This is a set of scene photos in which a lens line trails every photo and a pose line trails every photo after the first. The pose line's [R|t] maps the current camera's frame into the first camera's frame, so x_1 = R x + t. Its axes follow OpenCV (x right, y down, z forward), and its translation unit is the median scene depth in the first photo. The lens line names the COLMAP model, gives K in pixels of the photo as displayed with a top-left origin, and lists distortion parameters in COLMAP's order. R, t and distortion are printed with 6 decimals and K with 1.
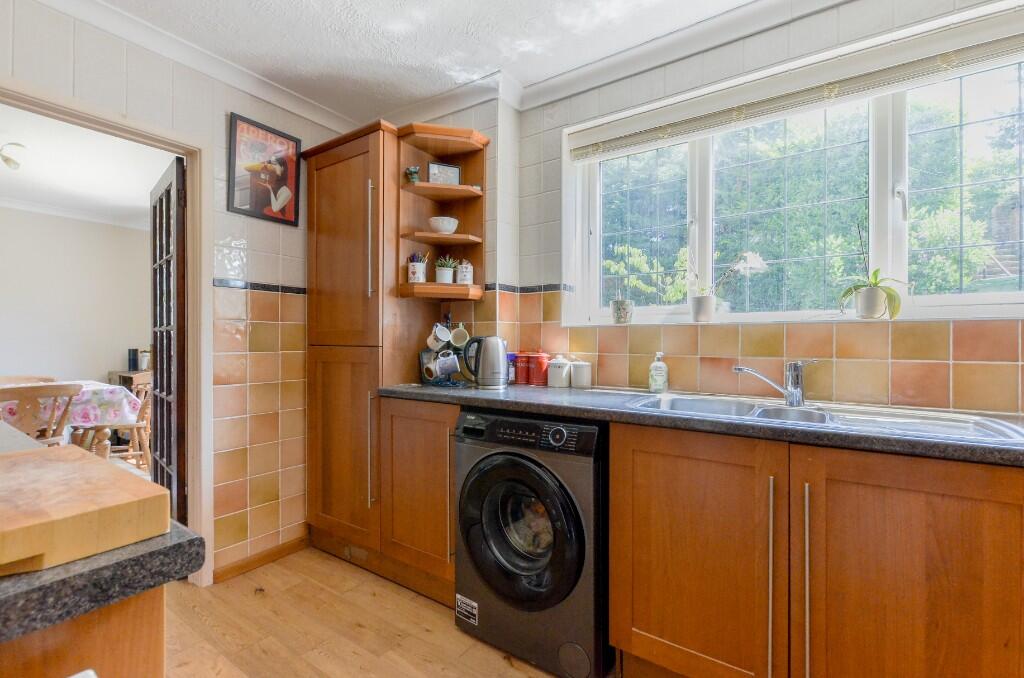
lens RADIAL K [[445.1, 0, 512.0], [0, 445.1, 339.0], [0, 0, 1]] dist [-0.037103, 0.000392]
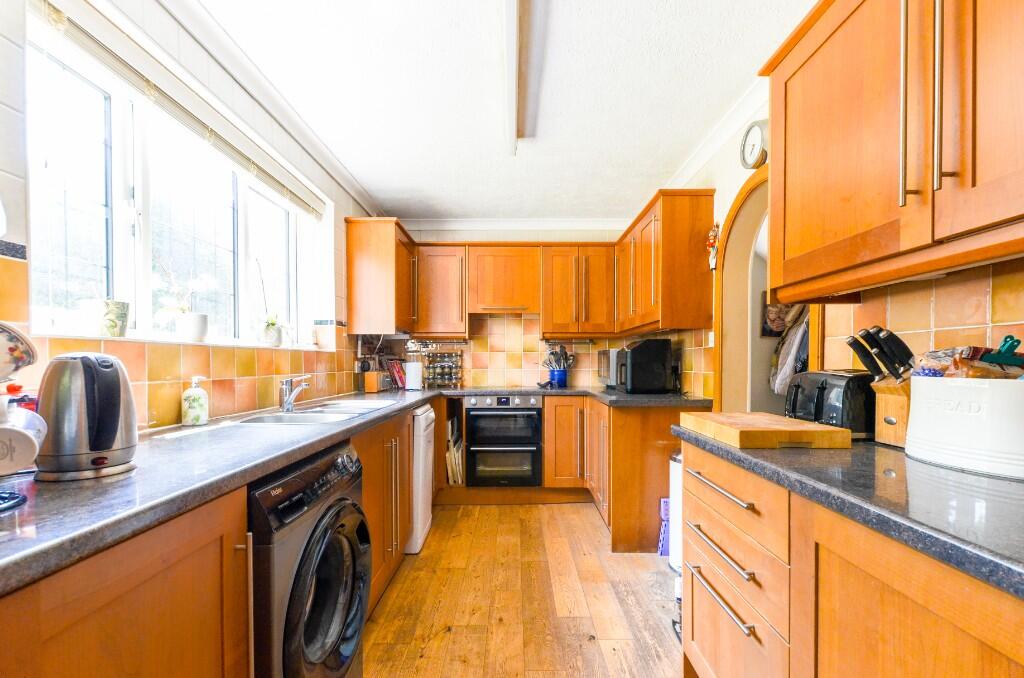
lens RADIAL K [[445.1, 0, 512.0], [0, 445.1, 339.0], [0, 0, 1]] dist [-0.037103, 0.000392]
pose [[-0.557544, 0.036272, 0.829354, -0.866517], [-0.005420, 0.998865, -0.047329, -0.007700], [-0.830130, -0.030884, -0.556715, 1.191996]]
